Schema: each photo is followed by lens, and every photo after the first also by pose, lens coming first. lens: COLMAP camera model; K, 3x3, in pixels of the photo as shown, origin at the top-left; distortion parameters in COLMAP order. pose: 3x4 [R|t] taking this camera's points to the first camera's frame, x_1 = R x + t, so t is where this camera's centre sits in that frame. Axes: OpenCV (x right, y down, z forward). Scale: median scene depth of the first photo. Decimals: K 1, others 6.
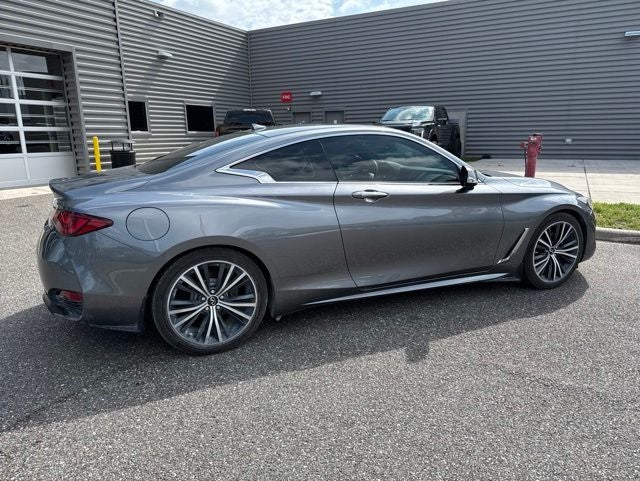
lens RADIAL K [[451.7, 0, 321.8], [0, 451.7, 240.1], [0, 0, 1]] dist [0.041319, -0.055077]
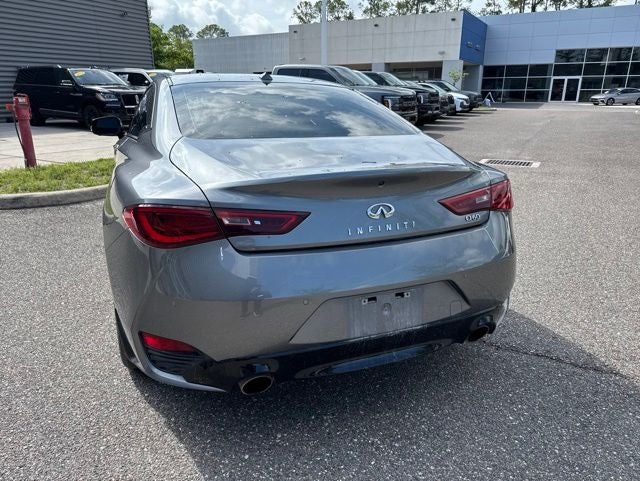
lens RADIAL K [[451.7, 0, 321.8], [0, 451.7, 240.1], [0, 0, 1]] dist [0.041319, -0.055077]
pose [[0.022016, -0.295730, 0.955018, -0.970305], [0.229887, 0.931150, 0.283040, -0.189222], [-0.972968, 0.213315, 0.088484, 0.907358]]
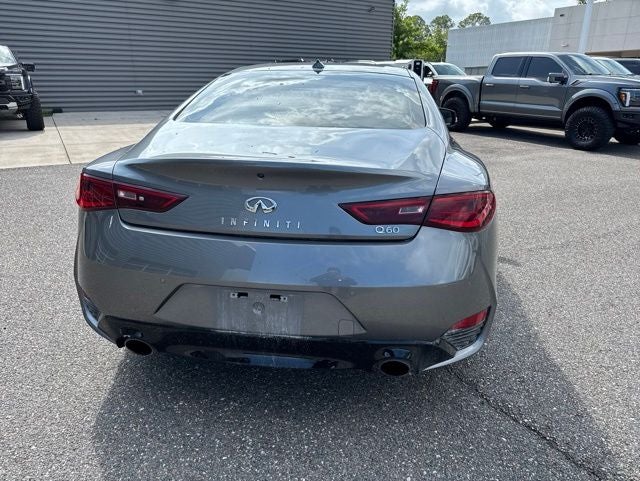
lens RADIAL K [[451.7, 0, 321.8], [0, 451.7, 240.1], [0, 0, 1]] dist [0.041319, -0.055077]
pose [[0.514529, -0.264408, 0.815689, -0.855016], [0.184509, 0.963127, 0.195814, -0.114650], [-0.837387, 0.049750, 0.544342, 0.599313]]
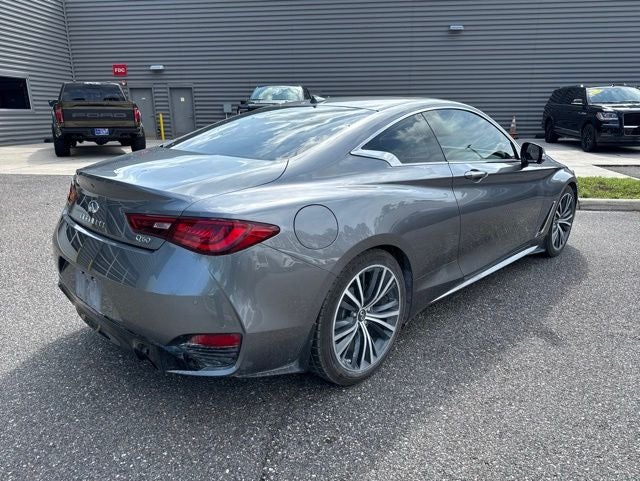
lens RADIAL K [[453.8, 0, 322.8], [0, 453.8, 239.7], [0, 0, 1]] dist [0.021760, -0.026579]
pose [[0.924029, -0.093908, 0.370611, -0.470758], [0.080006, 0.995398, 0.052746, -0.037646], [-0.373858, -0.019088, 0.927289, 0.225499]]
